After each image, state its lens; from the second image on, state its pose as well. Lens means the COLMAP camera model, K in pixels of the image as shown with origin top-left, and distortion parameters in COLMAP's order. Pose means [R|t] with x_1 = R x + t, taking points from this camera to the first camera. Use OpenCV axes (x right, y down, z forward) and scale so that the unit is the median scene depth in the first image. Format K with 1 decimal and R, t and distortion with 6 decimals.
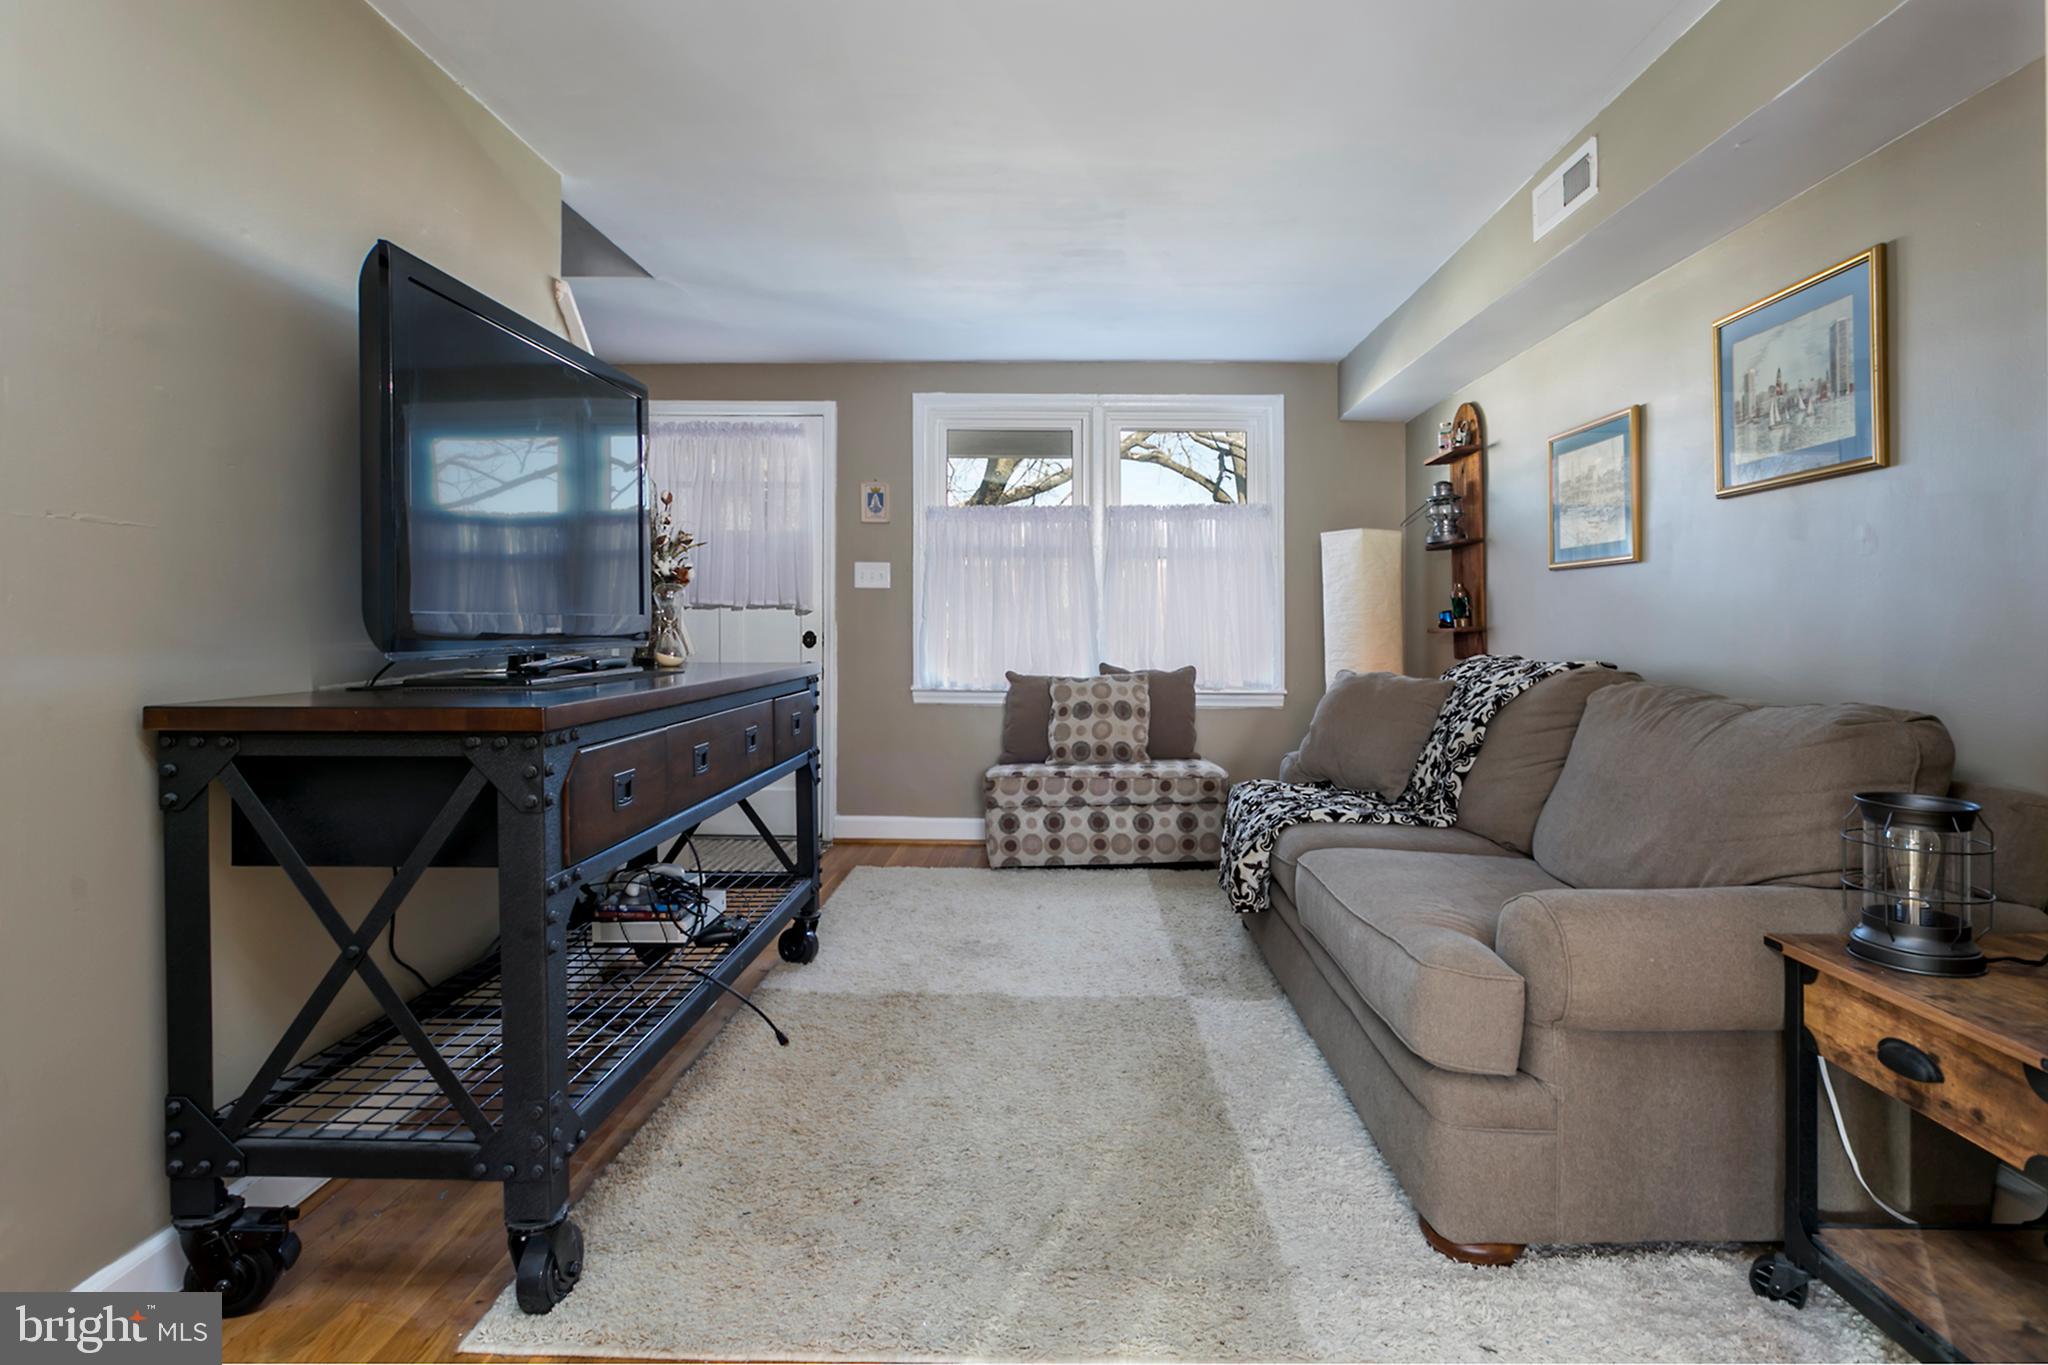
lens RADIAL K [[1108.8, 0, 1024.0], [0, 1108.8, 682.5], [0, 0, 1]] dist [0.000131, -0.000515]
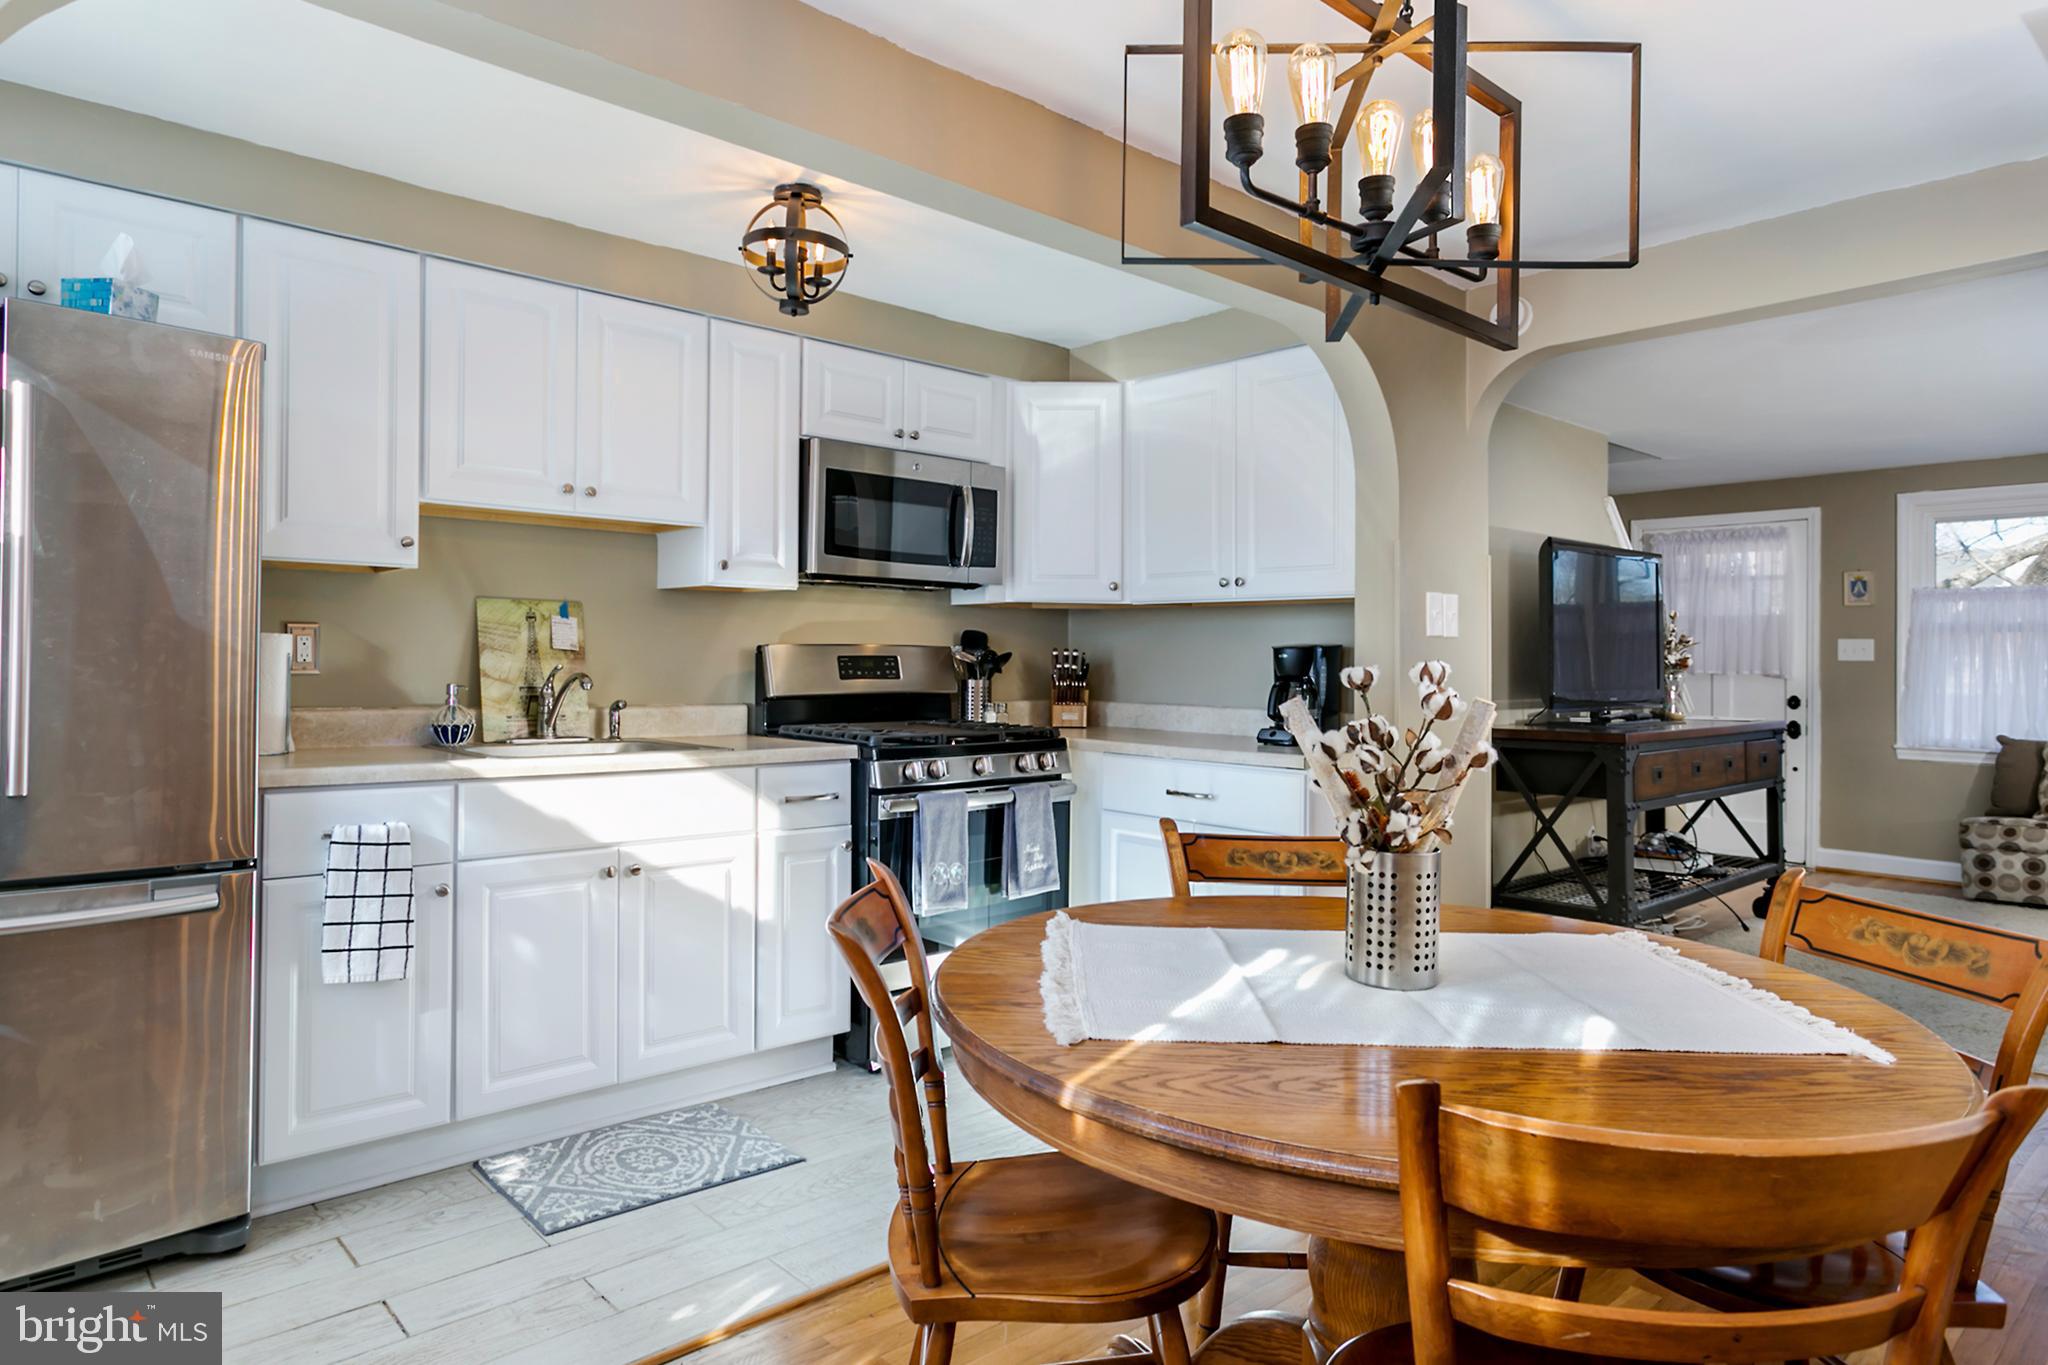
lens RADIAL K [[1188.2, 0, 1037.7], [0, 1188.2, 648.1], [0, 0, 1]] dist [0.022051, -0.001279]
pose [[0.708675, -0.011073, -0.705448, 0.181181], [-0.041177, 0.997523, -0.057022, 0.013461], [0.704332, 0.069458, 0.706464, -0.639522]]
